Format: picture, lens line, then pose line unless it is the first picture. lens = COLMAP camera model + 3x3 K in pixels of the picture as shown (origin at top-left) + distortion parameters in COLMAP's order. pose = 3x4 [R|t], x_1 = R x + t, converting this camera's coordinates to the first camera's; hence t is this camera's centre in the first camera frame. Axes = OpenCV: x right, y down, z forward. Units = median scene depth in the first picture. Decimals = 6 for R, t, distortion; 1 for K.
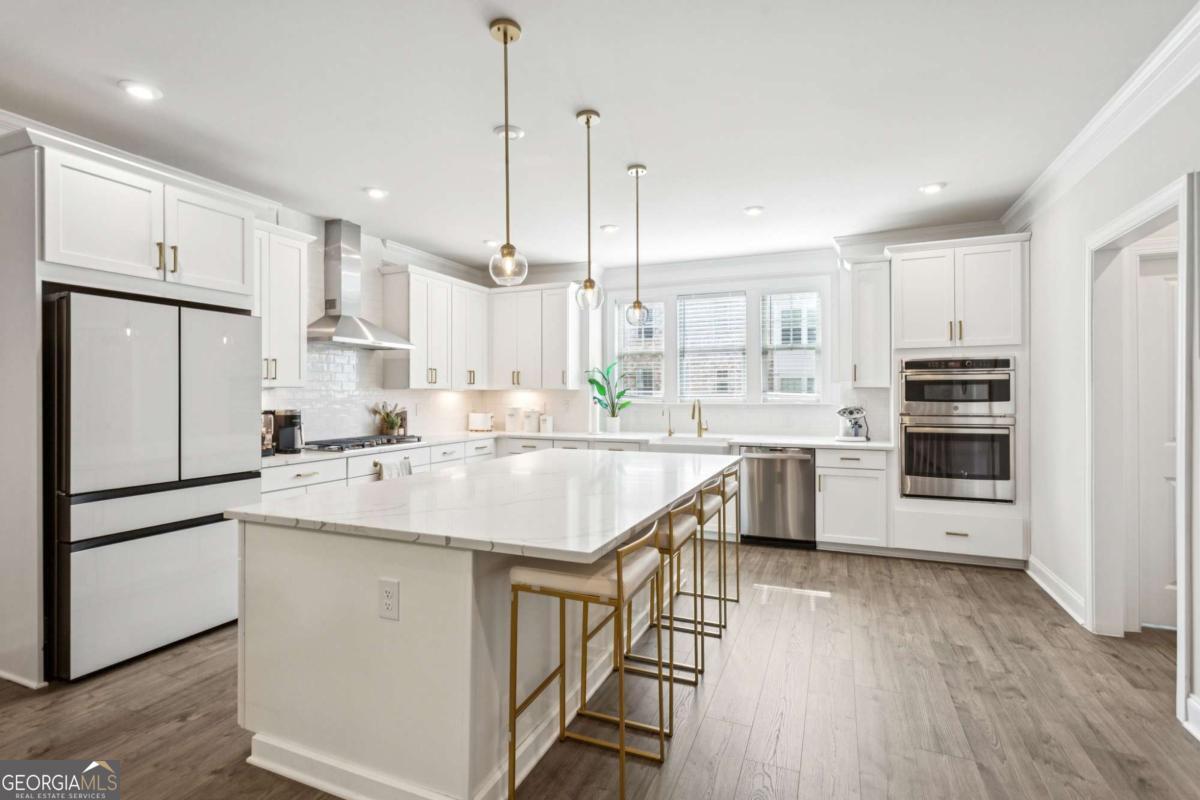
lens RADIAL K [[571.8, 0, 594.7], [0, 571.8, 395.8], [0, 0, 1]] dist [0.005099, 0.001143]
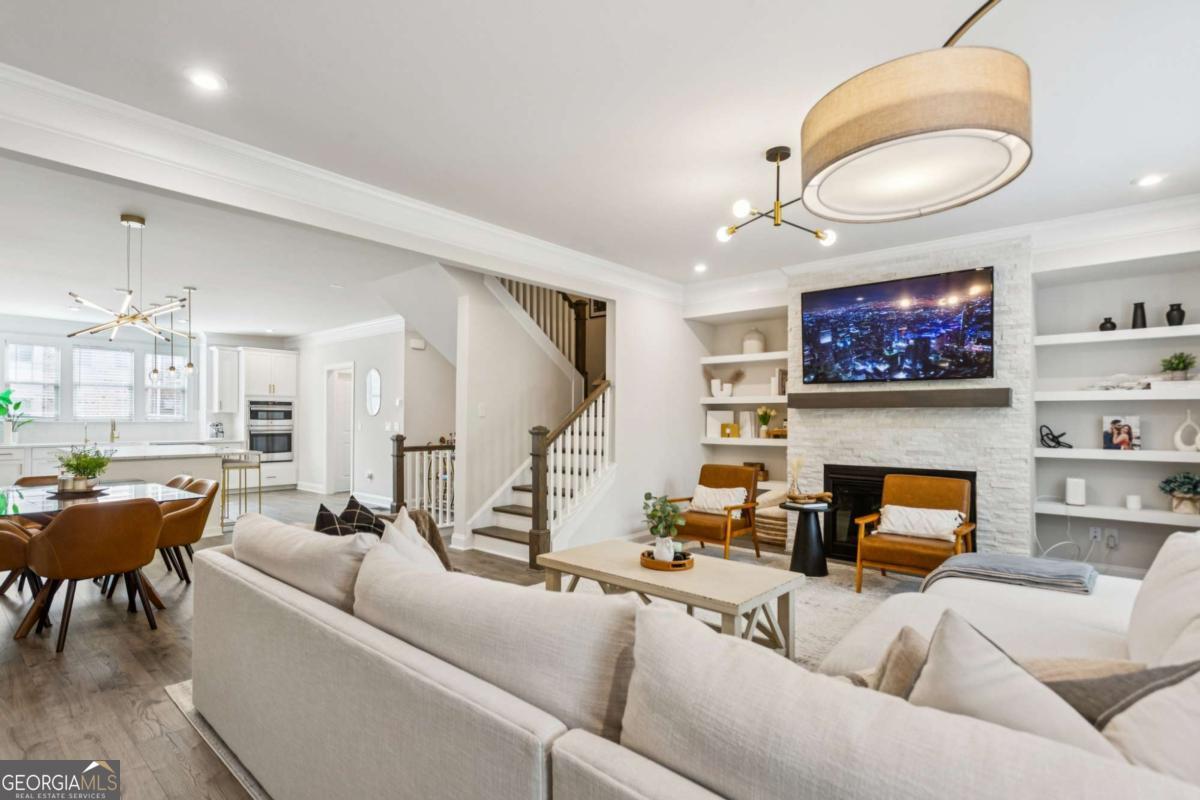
lens RADIAL K [[582.5, 0, 594.2], [0, 582.5, 417.3], [0, 0, 1]] dist [0.002684, 0.000651]
pose [[0.311609, 0.007187, 0.950183, -1.359630], [-0.004373, 0.999972, -0.006129, 0.011314], [-0.950200, -0.002245, 0.311632, -1.097072]]
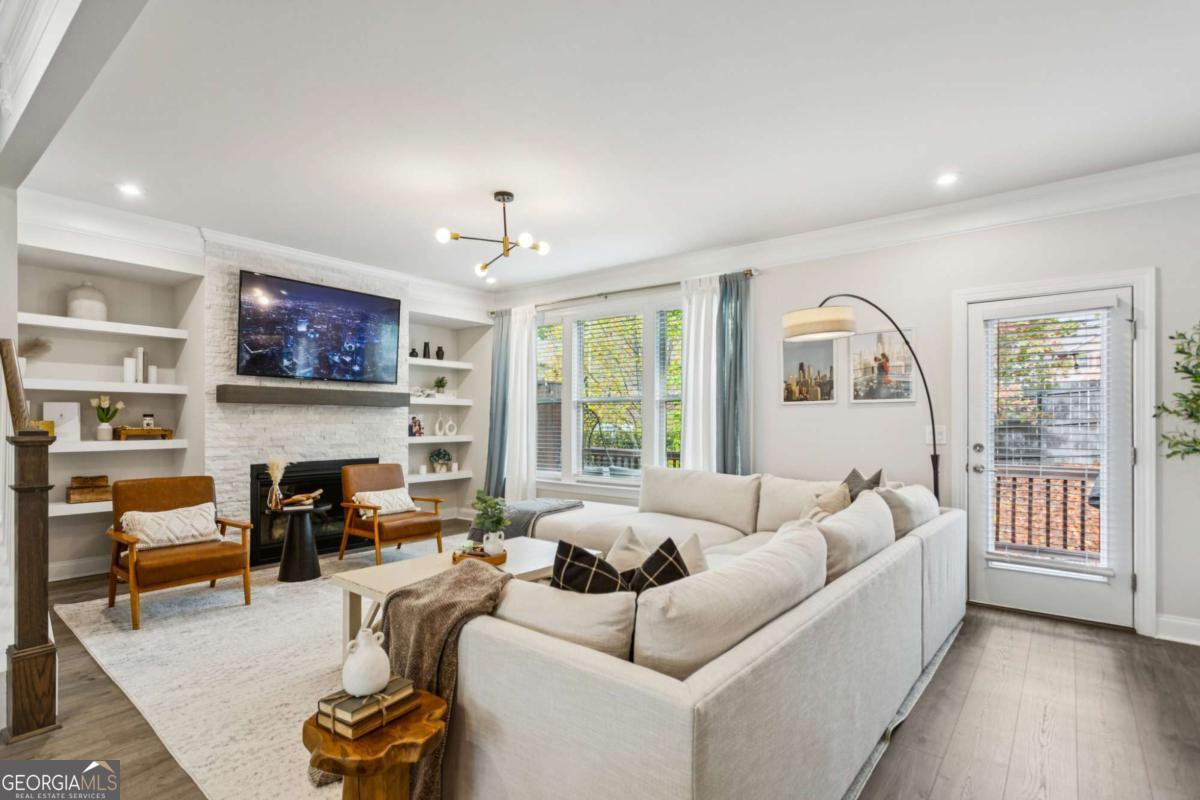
lens RADIAL K [[582.5, 0, 594.2], [0, 582.5, 417.3], [0, 0, 1]] dist [0.002684, 0.000651]
pose [[-0.962072, 0.000016, 0.272797, -0.913751], [-0.001720, 0.999980, -0.006124, 0.016200], [-0.272791, -0.006361, -0.962052, -0.155763]]
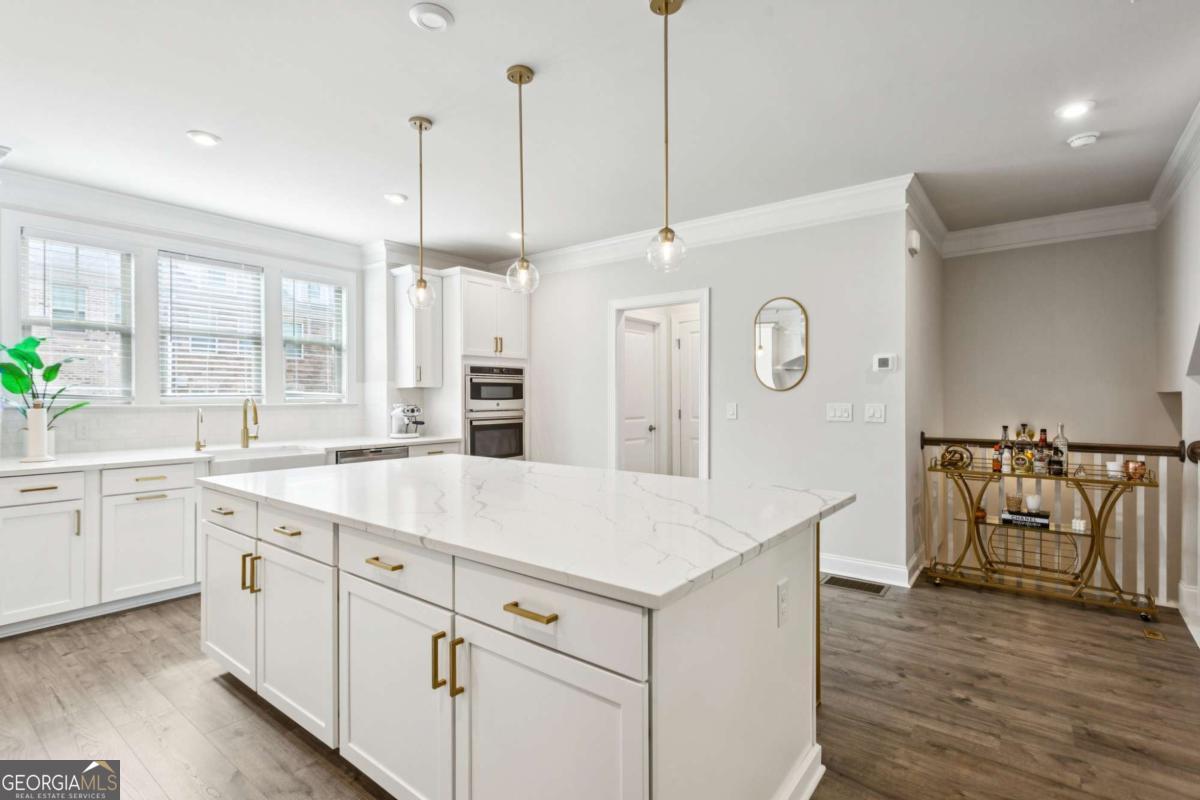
lens RADIAL K [[571.8, 0, 594.7], [0, 571.8, 395.8], [0, 0, 1]] dist [0.005099, 0.001143]
pose [[0.258822, 0.003479, 0.965919, -0.647362], [0.001246, 0.999991, -0.003935, 0.008411], [-0.965924, 0.002222, 0.258815, 0.518276]]
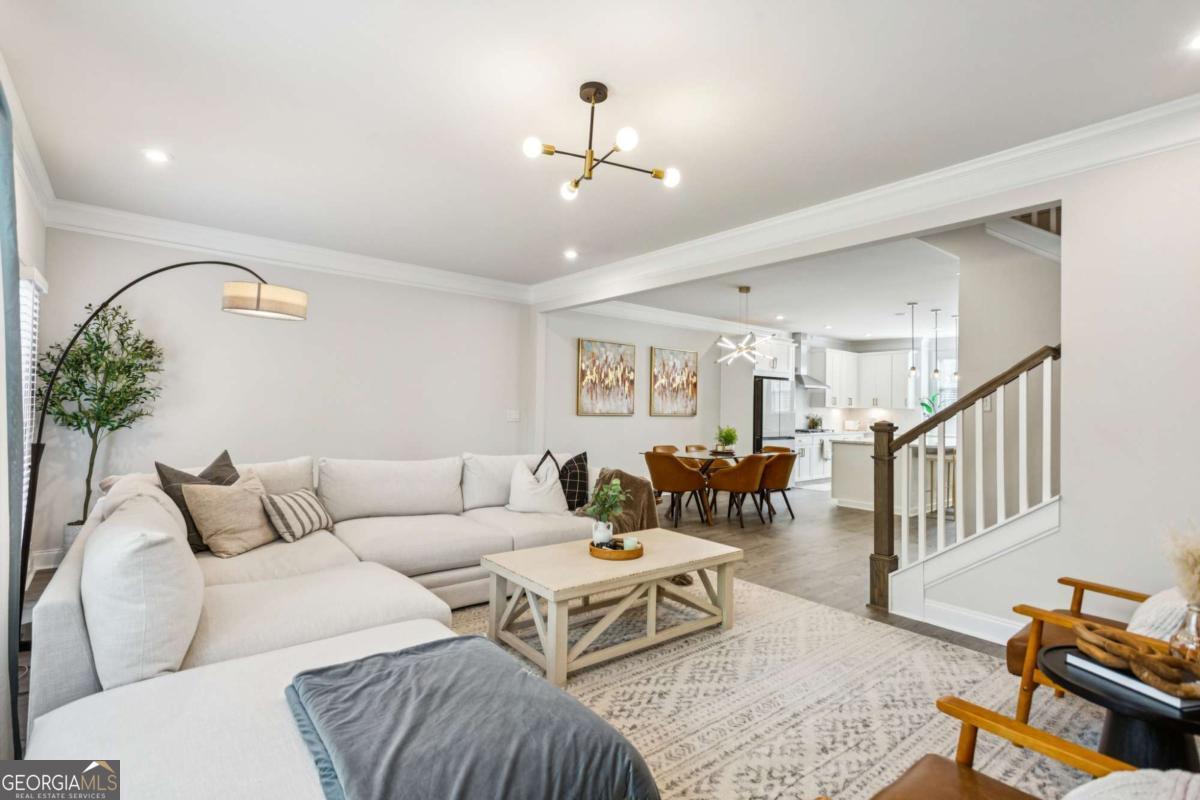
lens RADIAL K [[571.8, 0, 594.7], [0, 571.8, 395.8], [0, 0, 1]] dist [0.005099, 0.001143]
pose [[0.888725, 0.008534, -0.458362, -0.162177], [-0.020406, 0.999572, -0.020955, 0.009957], [0.457987, 0.027976, 0.888519, -1.724221]]
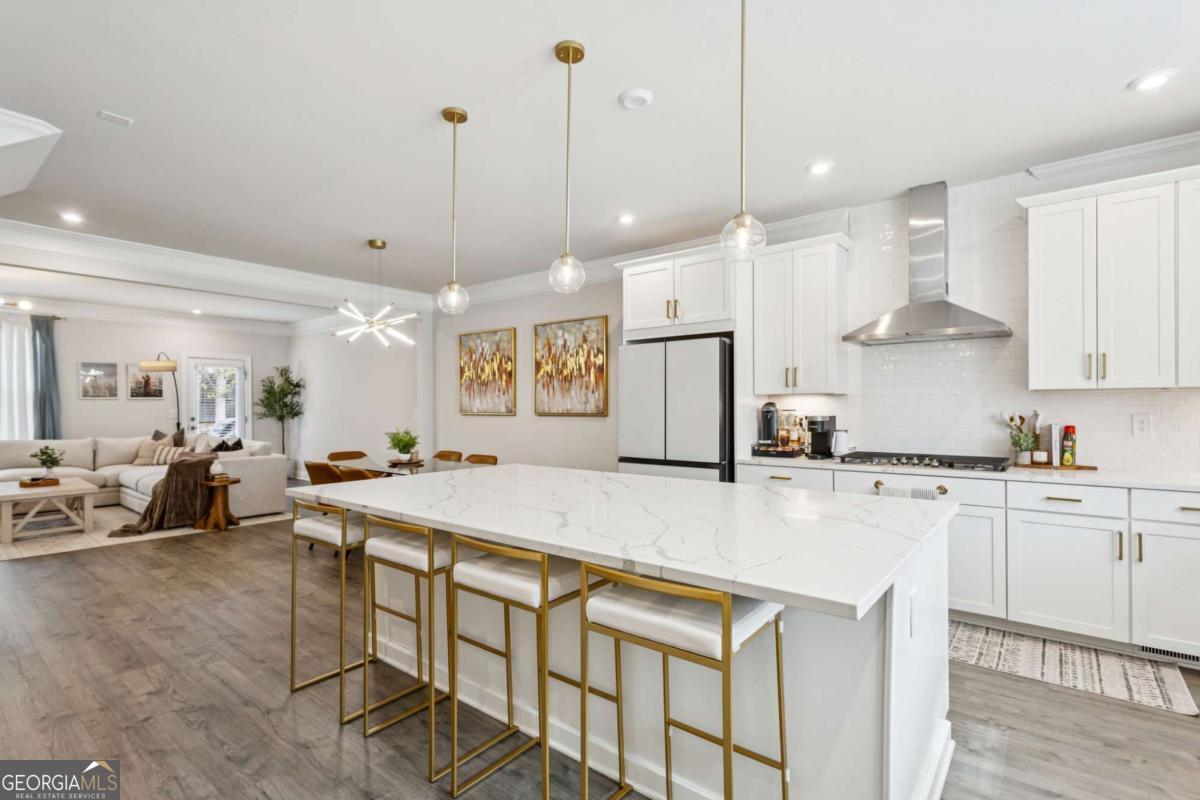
lens RADIAL K [[562.9, 0, 600.0], [0, 562.9, 400.0], [0, 0, 1]] dist [0.000343, 0.000206]
pose [[-0.265640, -0.007069, -0.964046, 0.568170], [0.001944, 0.999967, -0.007868, 0.004240], [0.964070, -0.003964, -0.265617, 0.971983]]
